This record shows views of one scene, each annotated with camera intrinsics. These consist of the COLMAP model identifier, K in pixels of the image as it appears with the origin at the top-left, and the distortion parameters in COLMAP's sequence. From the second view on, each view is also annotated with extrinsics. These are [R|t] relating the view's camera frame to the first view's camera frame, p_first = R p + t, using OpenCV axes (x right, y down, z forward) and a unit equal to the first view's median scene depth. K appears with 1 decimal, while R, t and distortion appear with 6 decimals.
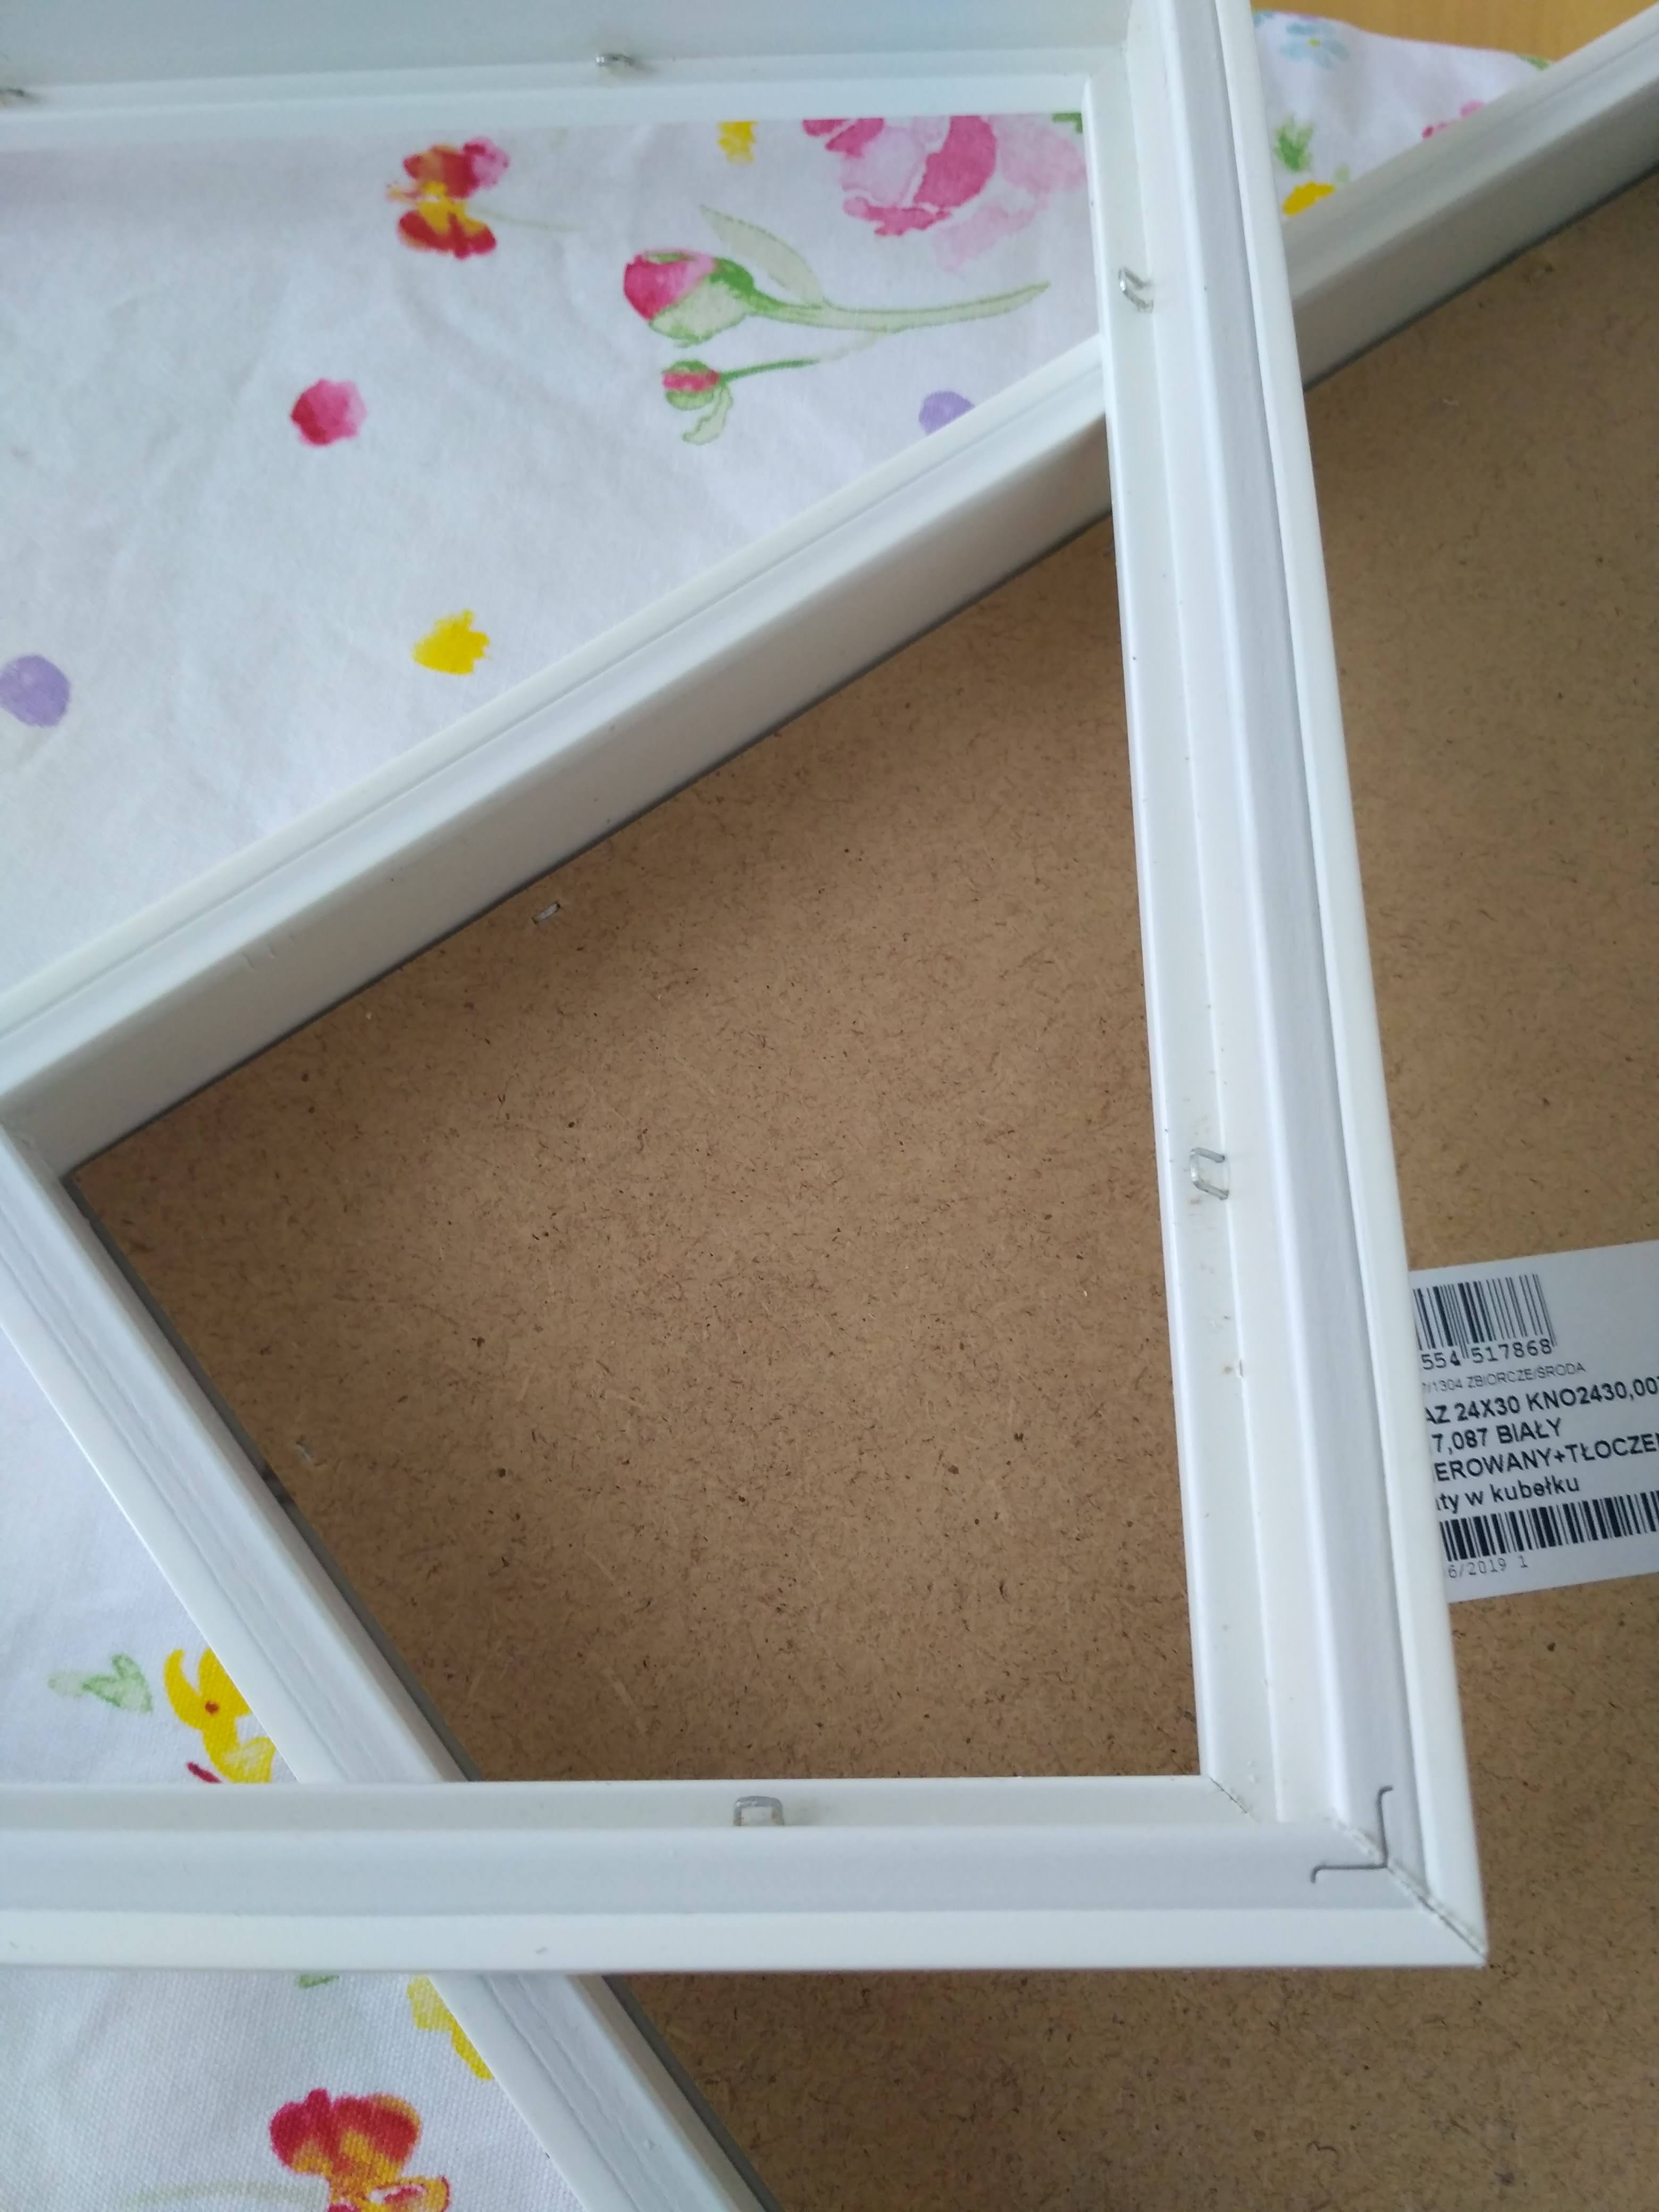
lens RADIAL K [[2101.8, 0, 846.8], [0, 2101.8, 1108.0], [0, 0, 1]] dist [0.075942, -0.253435]
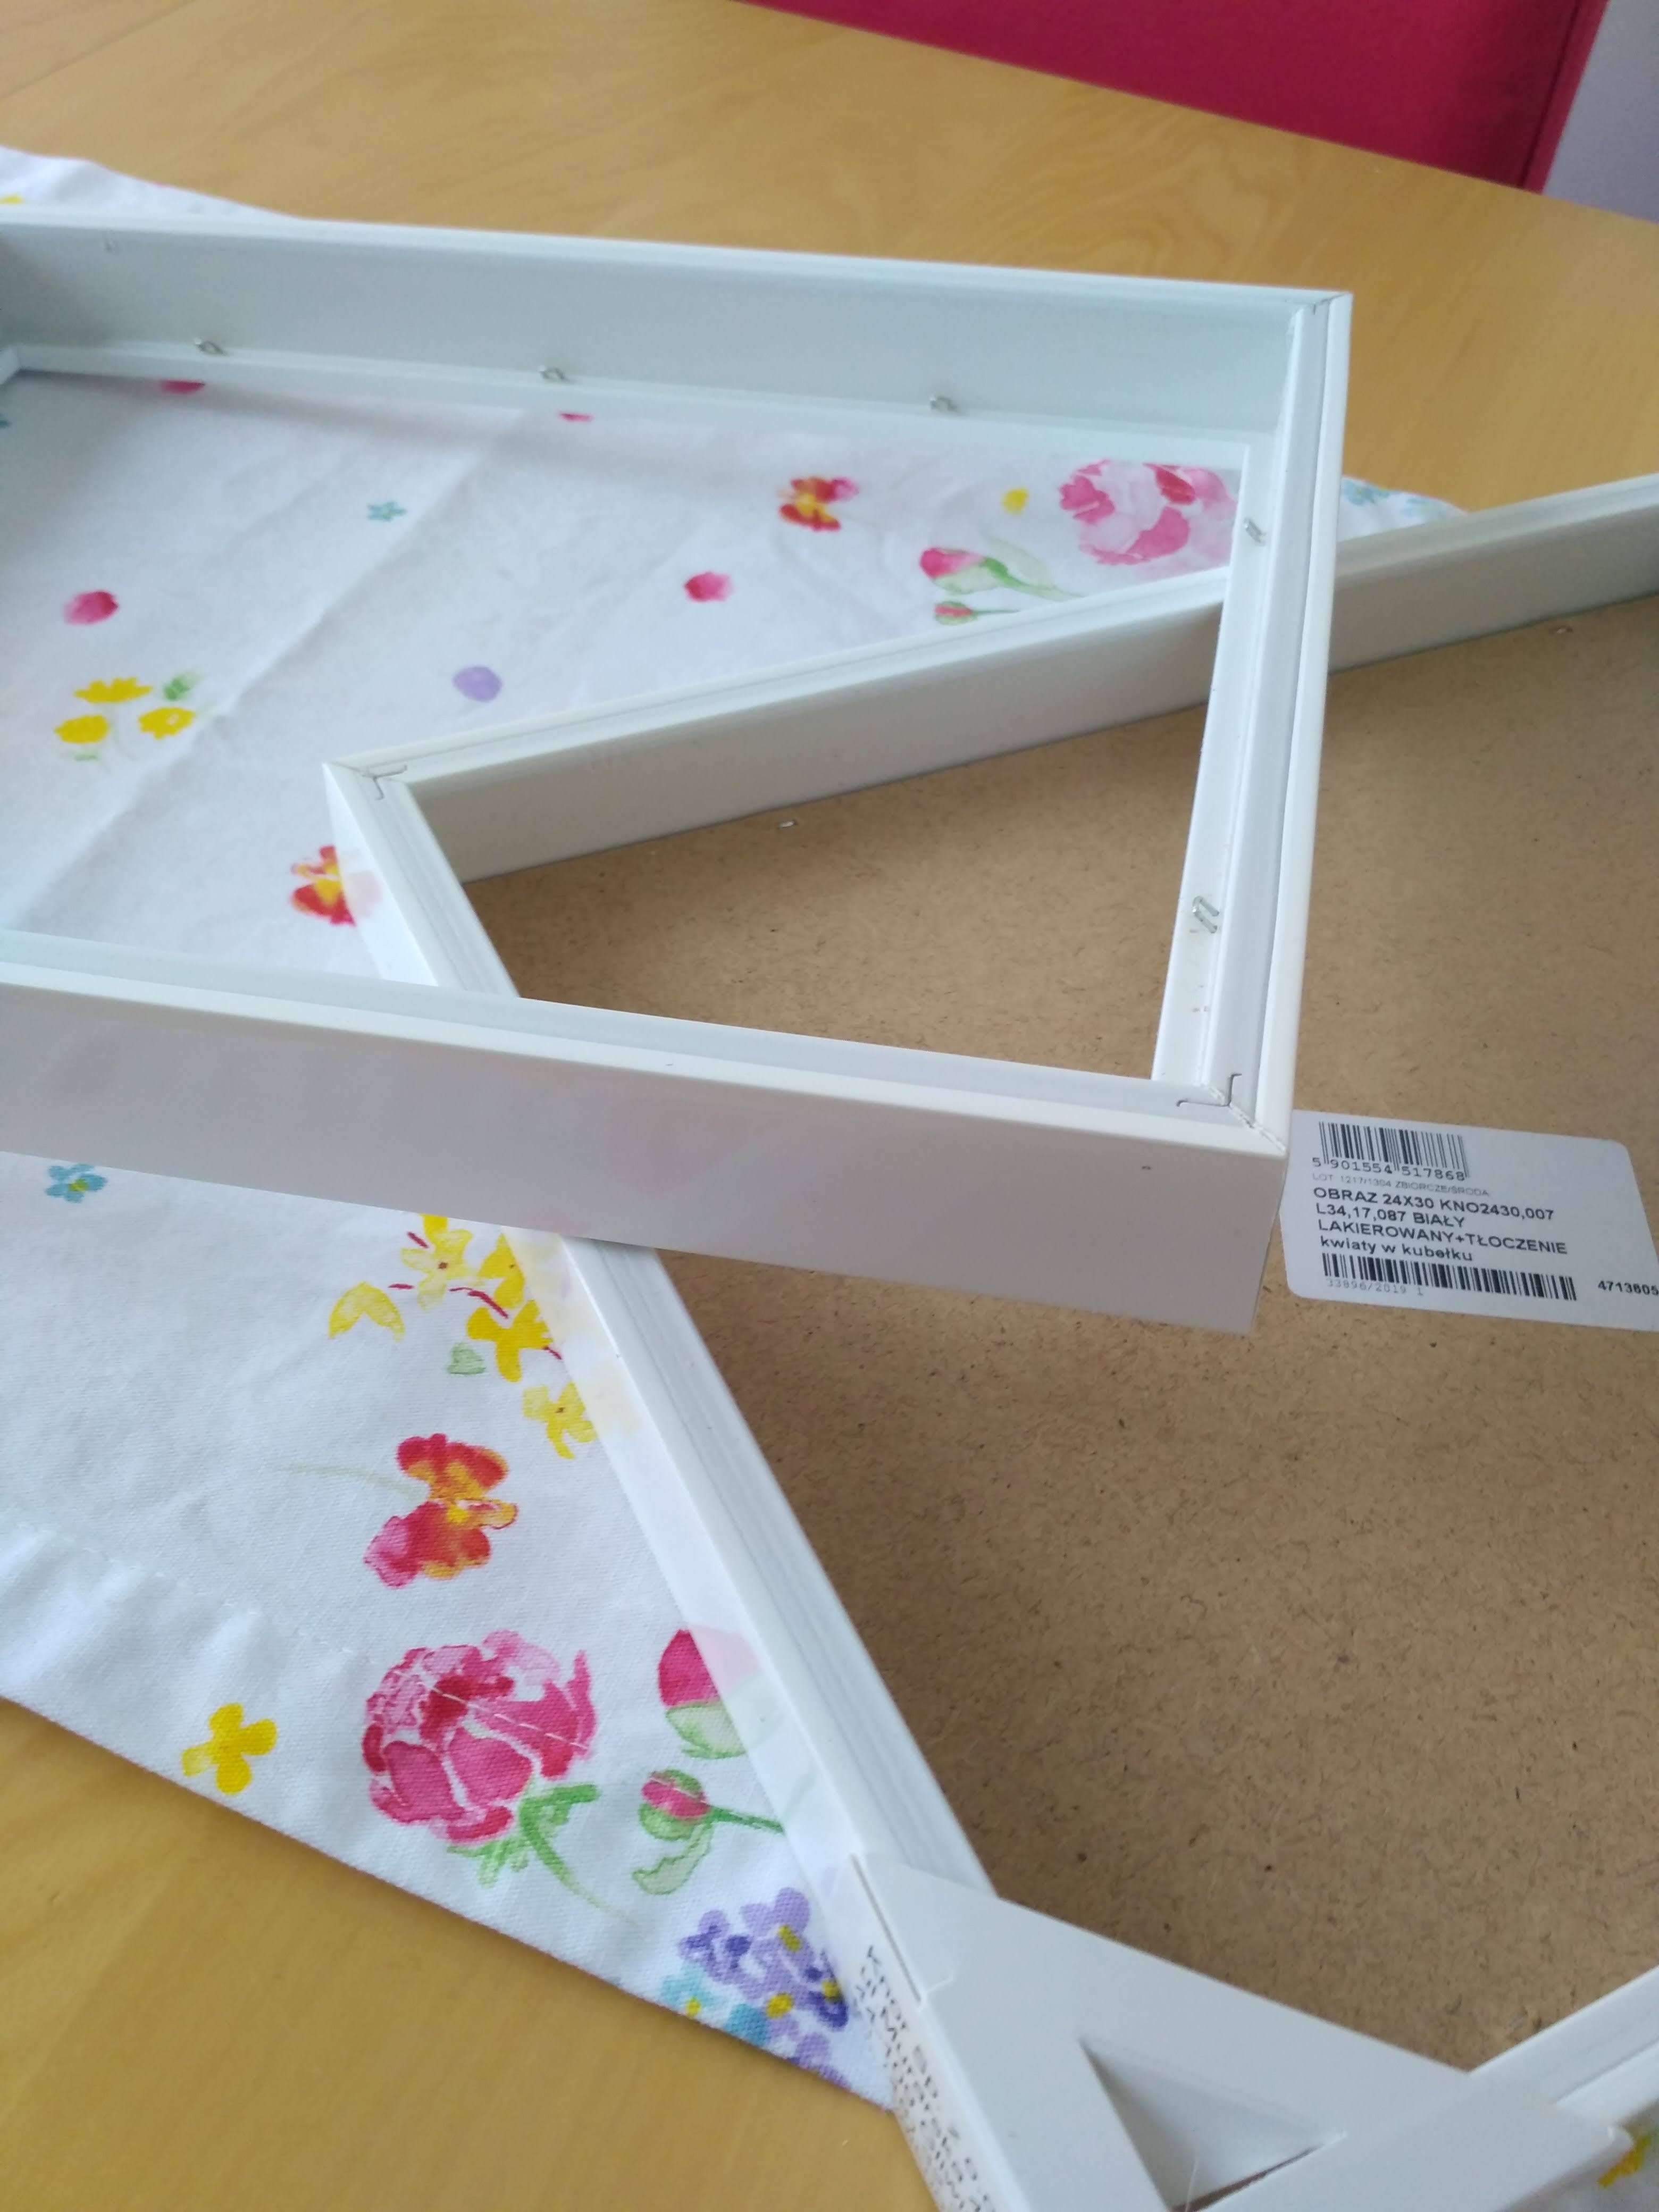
lens RADIAL K [[2101.8, 0, 846.8], [0, 2101.8, 1108.0], [0, 0, 1]] dist [0.075942, -0.253435]
pose [[0.978228, 0.155722, -0.137185, 0.132894], [-0.197019, 0.904555, -0.378105, 0.656962], [0.065212, 0.396902, 0.915542, -0.248915]]
